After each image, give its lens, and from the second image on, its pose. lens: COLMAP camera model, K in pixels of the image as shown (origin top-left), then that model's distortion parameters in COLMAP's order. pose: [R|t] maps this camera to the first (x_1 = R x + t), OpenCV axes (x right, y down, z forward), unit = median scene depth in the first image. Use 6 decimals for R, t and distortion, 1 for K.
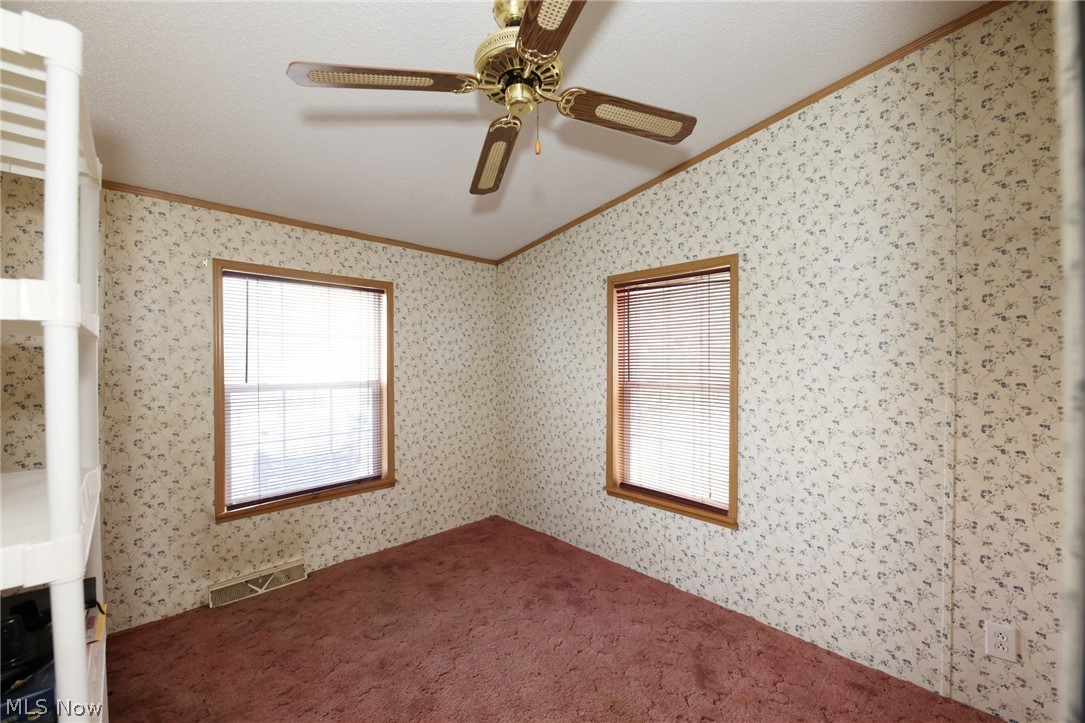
lens RADIAL K [[417.4, 0, 549.7], [0, 417.4, 361.6], [0, 0, 1]] dist [-0.012843, -0.003061]
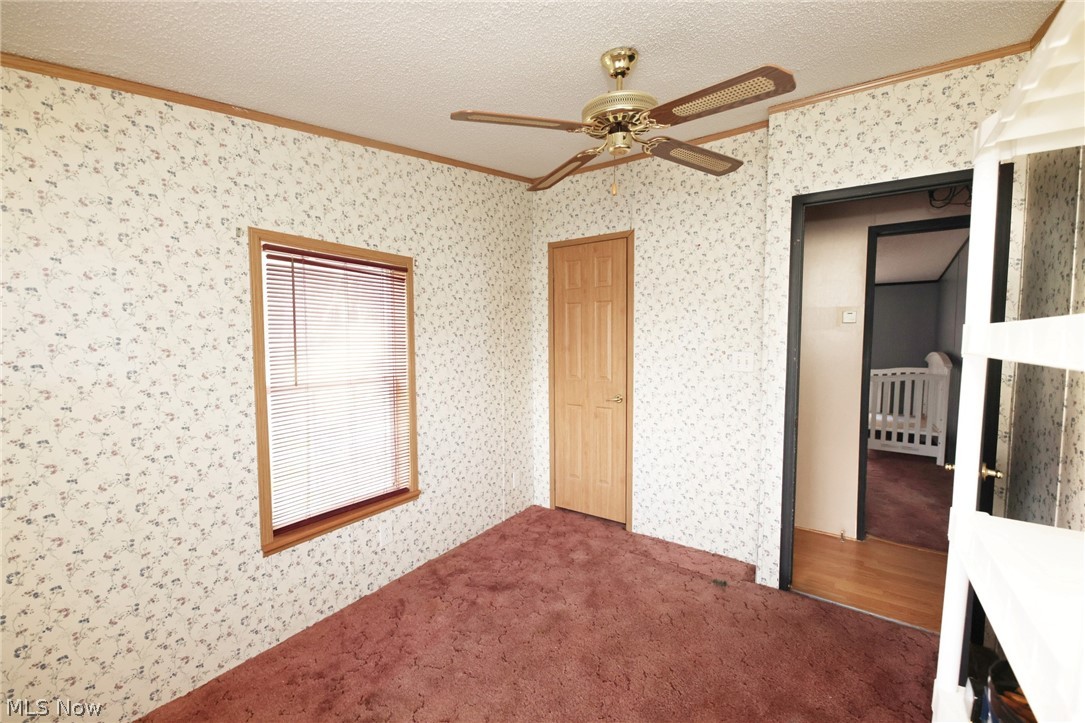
lens RADIAL K [[417.4, 0, 551.2], [0, 417.4, 363.4], [0, 0, 1]] dist [-0.012843, -0.003061]
pose [[-0.190437, -0.060022, 0.979863, -0.666636], [-0.002309, 0.998154, 0.060694, -0.039883], [-0.981697, 0.009296, -0.190224, 0.763773]]
